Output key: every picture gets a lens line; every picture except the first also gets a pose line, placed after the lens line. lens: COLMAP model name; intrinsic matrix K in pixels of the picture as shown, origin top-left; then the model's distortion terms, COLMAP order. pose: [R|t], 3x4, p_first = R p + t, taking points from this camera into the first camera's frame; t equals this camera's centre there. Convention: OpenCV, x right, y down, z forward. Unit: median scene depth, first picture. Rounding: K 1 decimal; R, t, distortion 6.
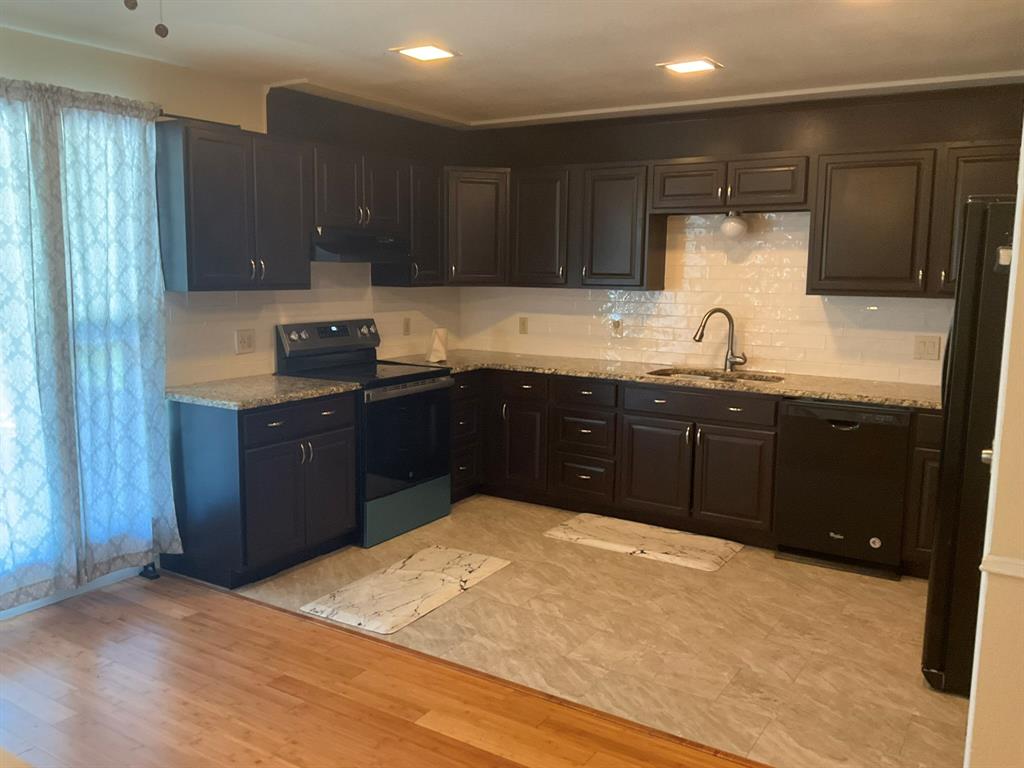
lens RADIAL K [[846.5, 0, 512.1], [0, 846.5, 378.6], [0, 0, 1]] dist [0.092817, -0.168646]
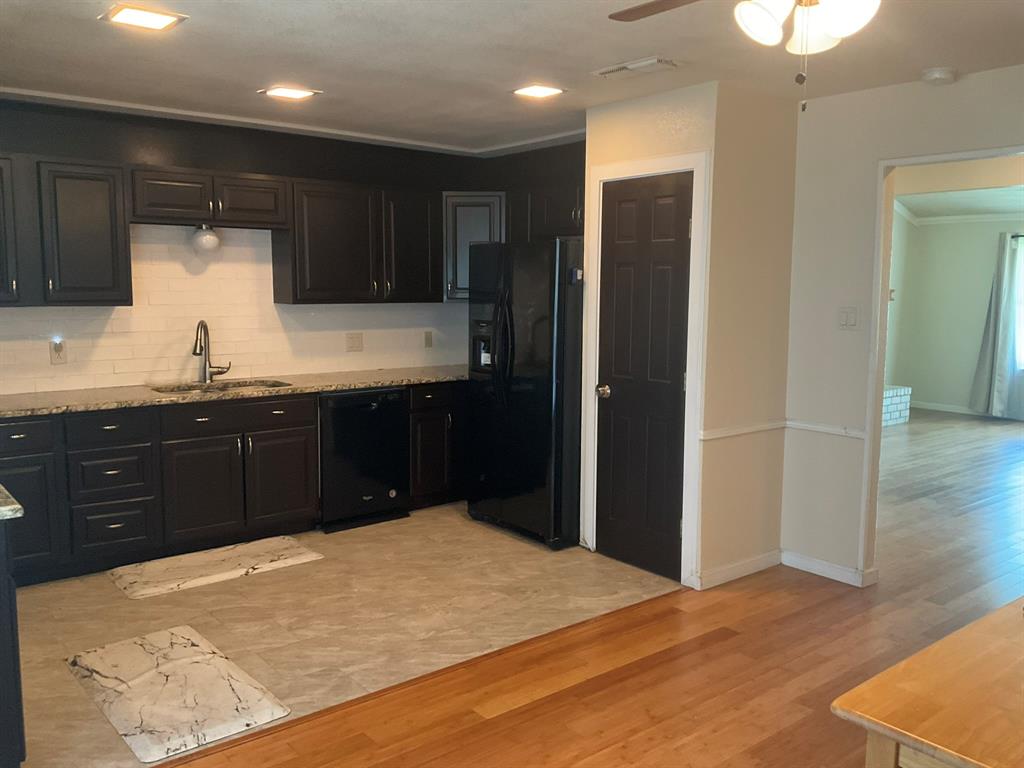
lens RADIAL K [[846.5, 0, 512.1], [0, 846.5, 378.6], [0, 0, 1]] dist [0.092817, -0.168646]
pose [[0.314670, -0.118770, 0.941741, -0.706004], [0.124202, 0.988763, 0.083200, -0.063592], [-0.941040, 0.090786, 0.325886, 0.400971]]
